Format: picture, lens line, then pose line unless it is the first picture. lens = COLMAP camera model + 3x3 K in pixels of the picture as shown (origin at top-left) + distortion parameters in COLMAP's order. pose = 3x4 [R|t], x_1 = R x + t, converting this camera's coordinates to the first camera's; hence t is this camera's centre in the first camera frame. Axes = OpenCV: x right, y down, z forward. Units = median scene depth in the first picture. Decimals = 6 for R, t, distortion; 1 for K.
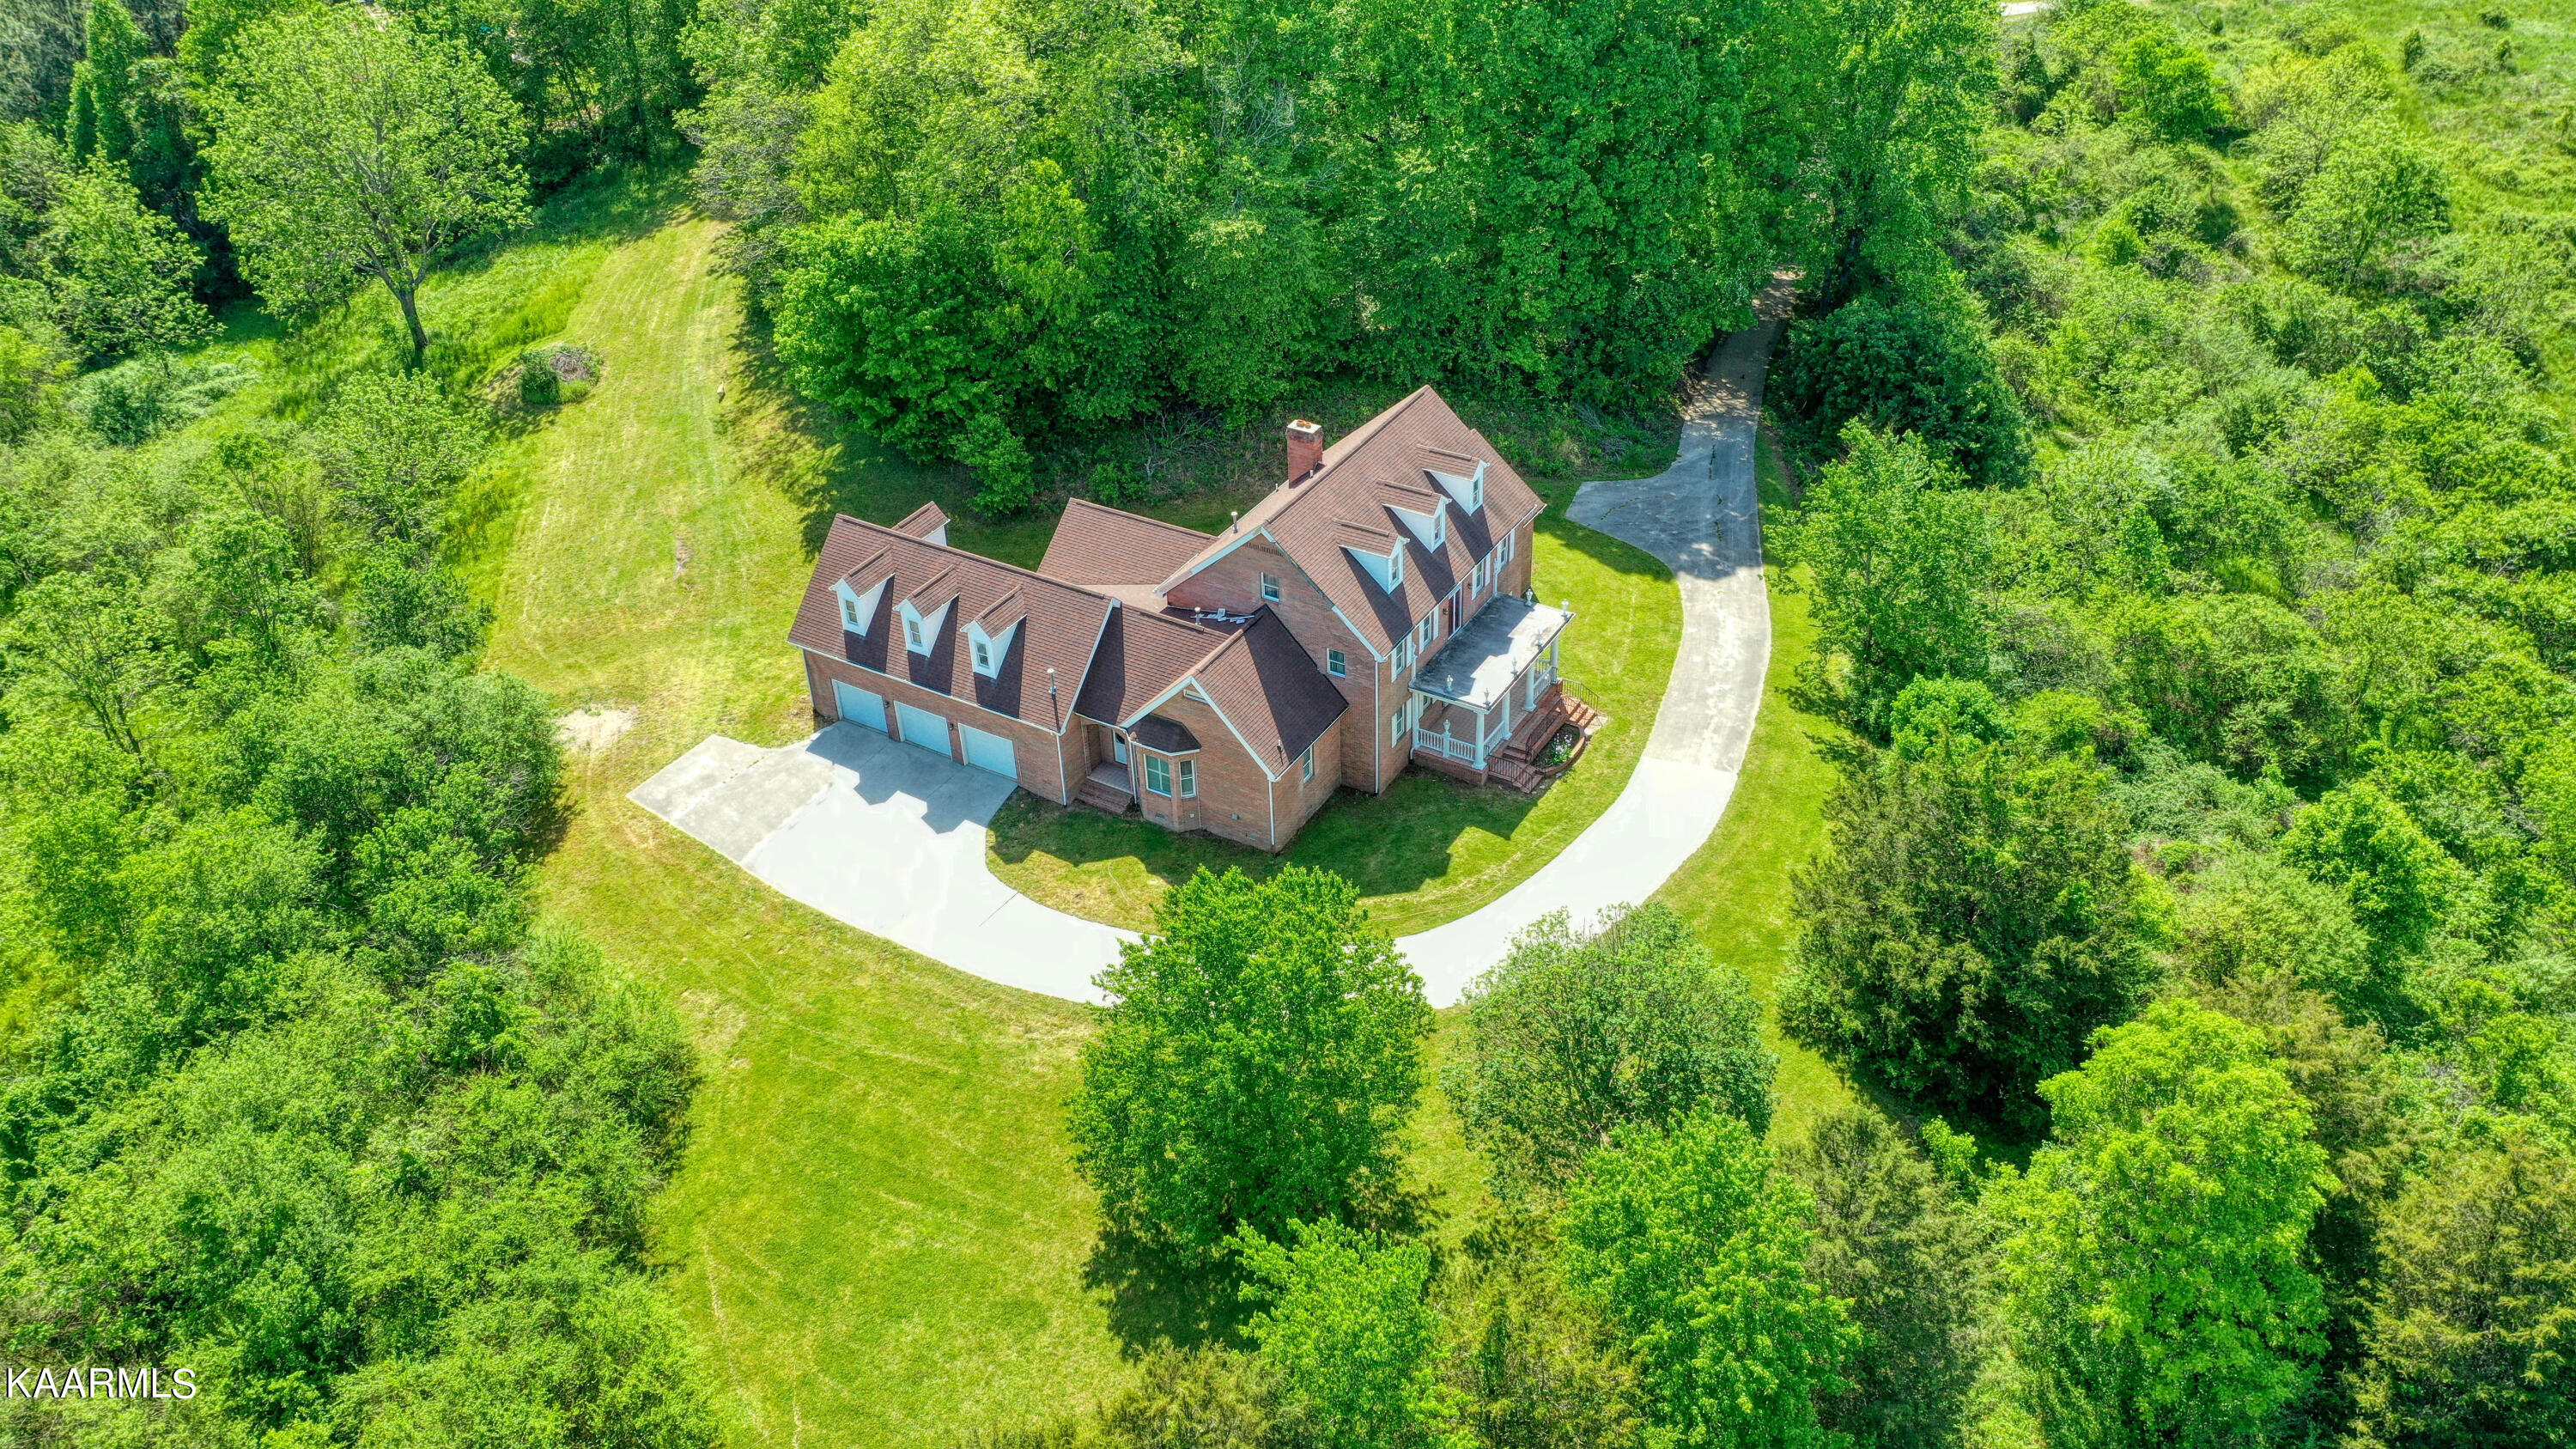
lens RADIAL K [[2030.4, 0, 1296.3], [0, 2030.4, 732.6], [0, 0, 1]] dist [0.009865, 0.000461]
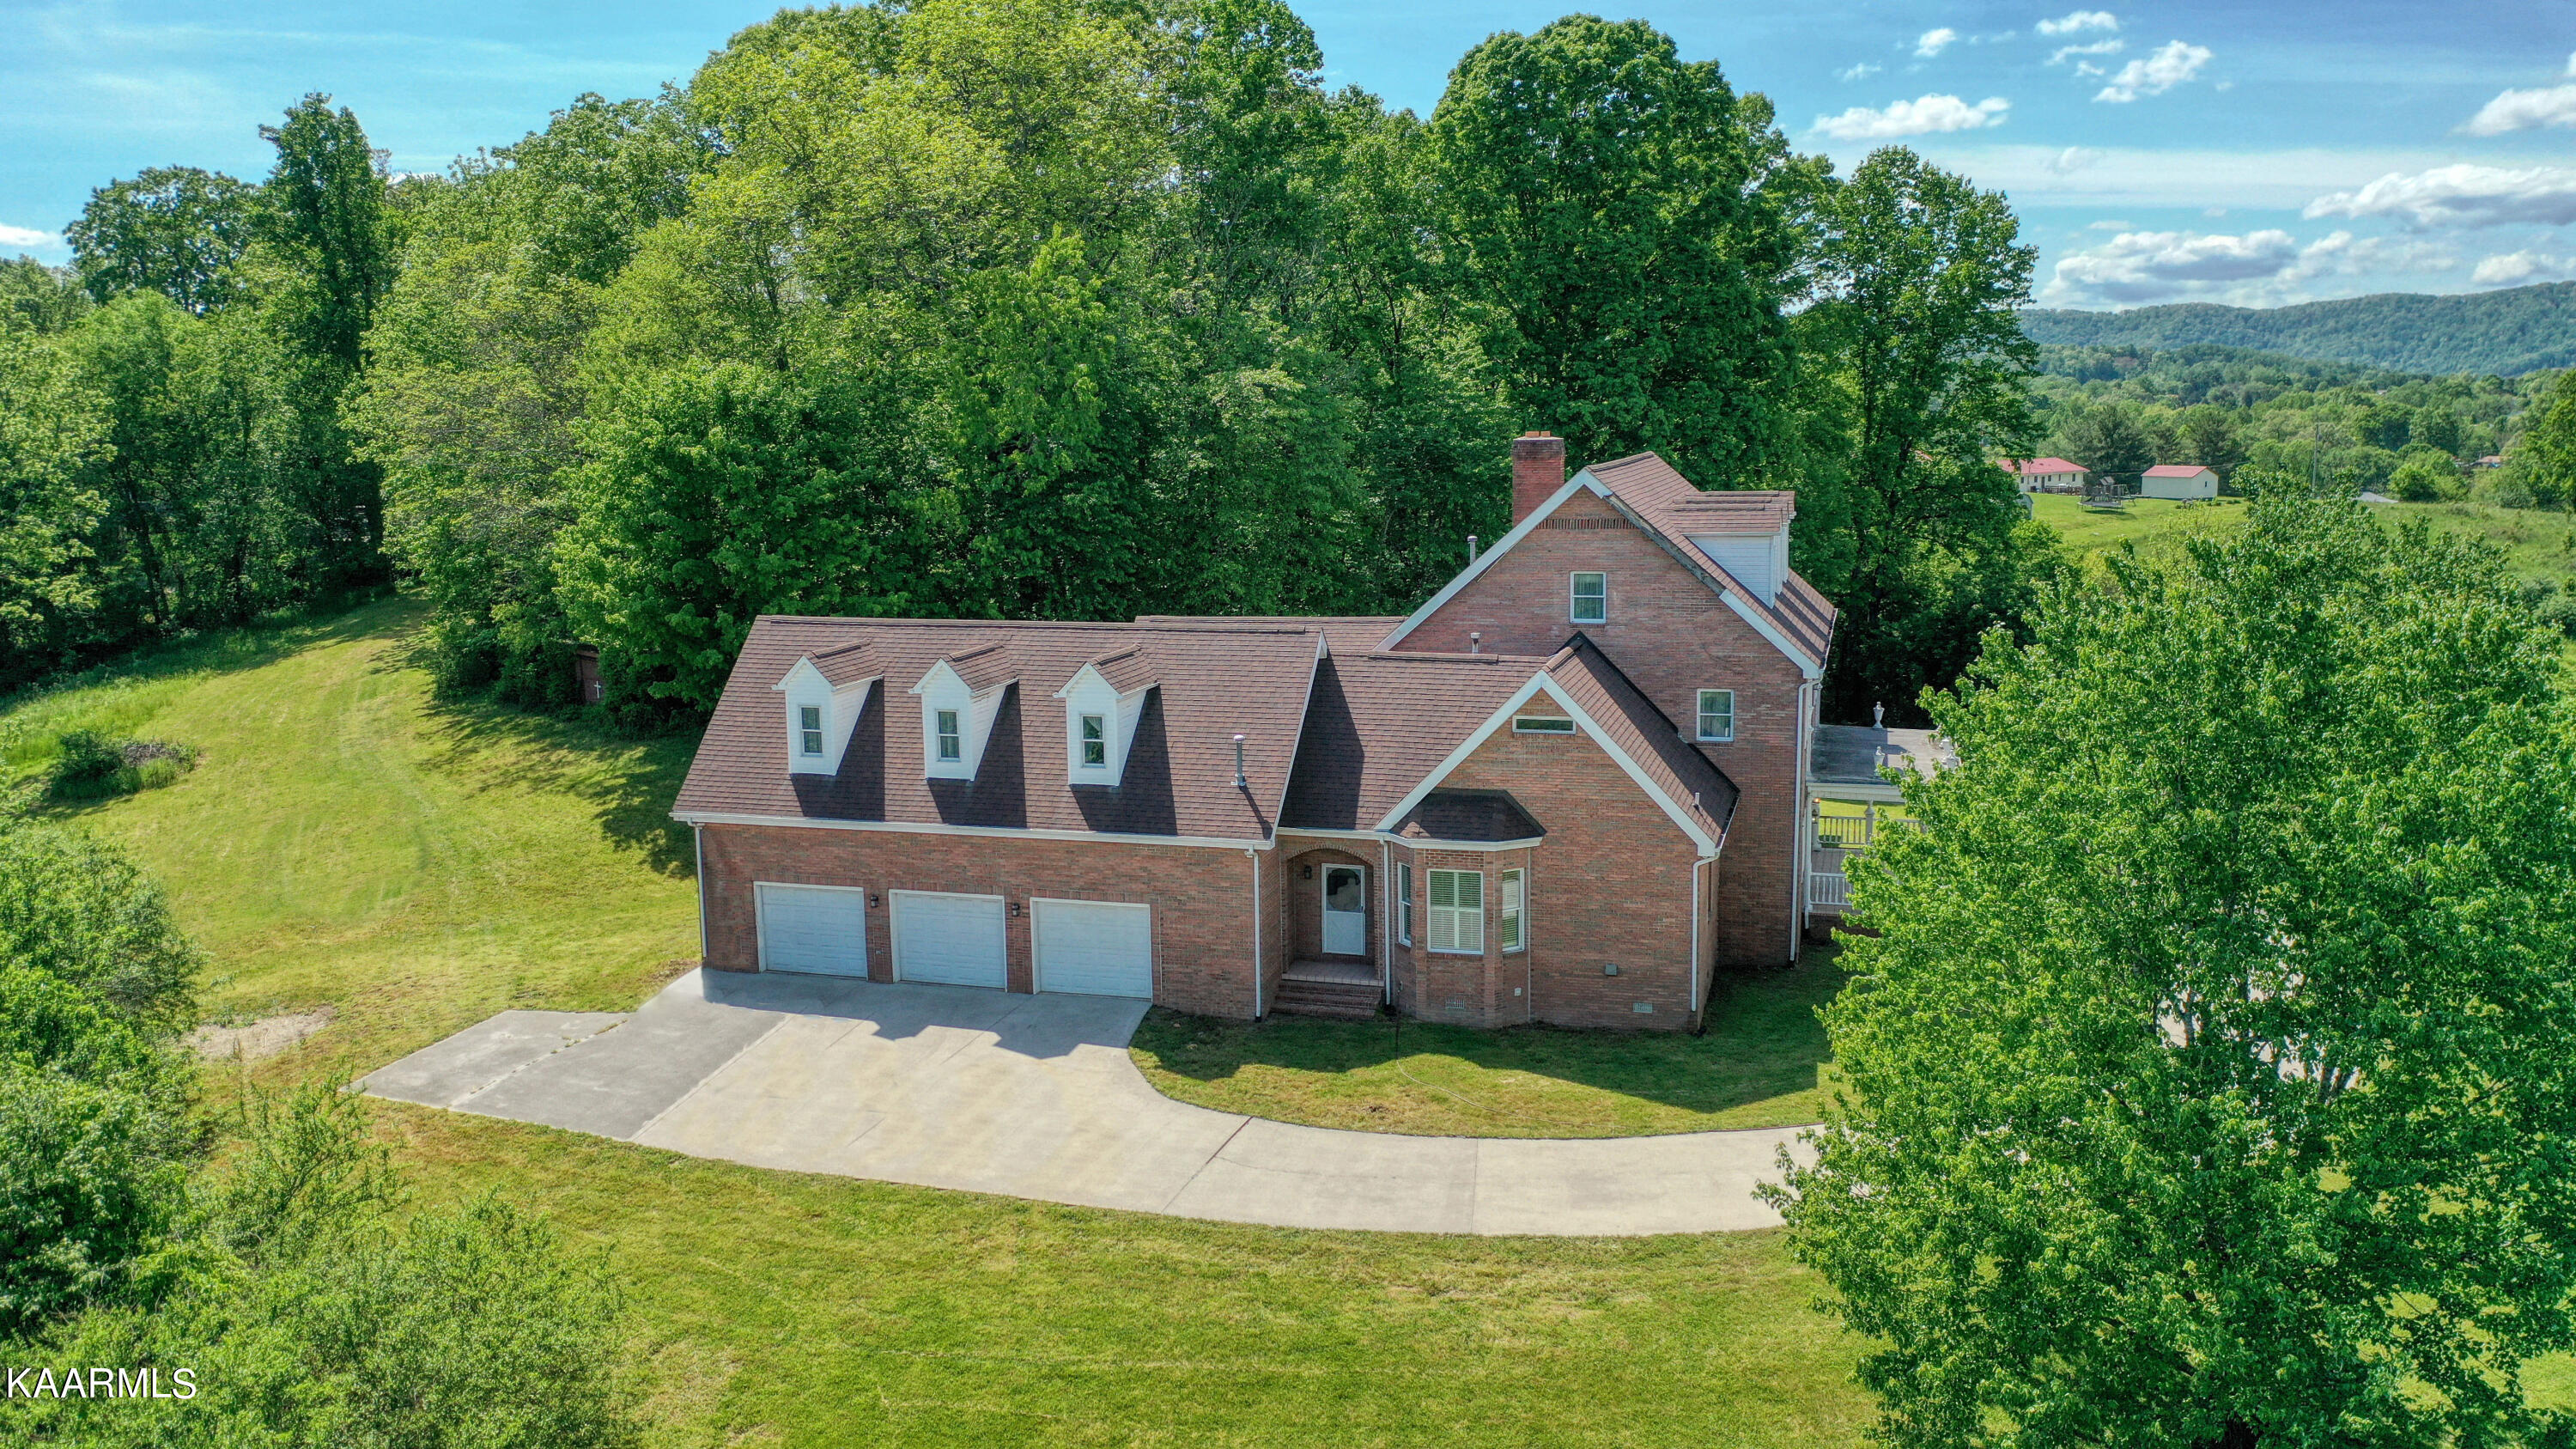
lens RADIAL K [[2030.4, 0, 1286.7], [0, 2030.4, 724.4], [0, 0, 1]] dist [0.009865, 0.000461]
pose [[0.969170, -0.022383, 0.245372, -0.237336], [0.128663, 0.895279, -0.426522, 0.196376], [-0.210130, 0.444943, 0.870558, 0.511833]]
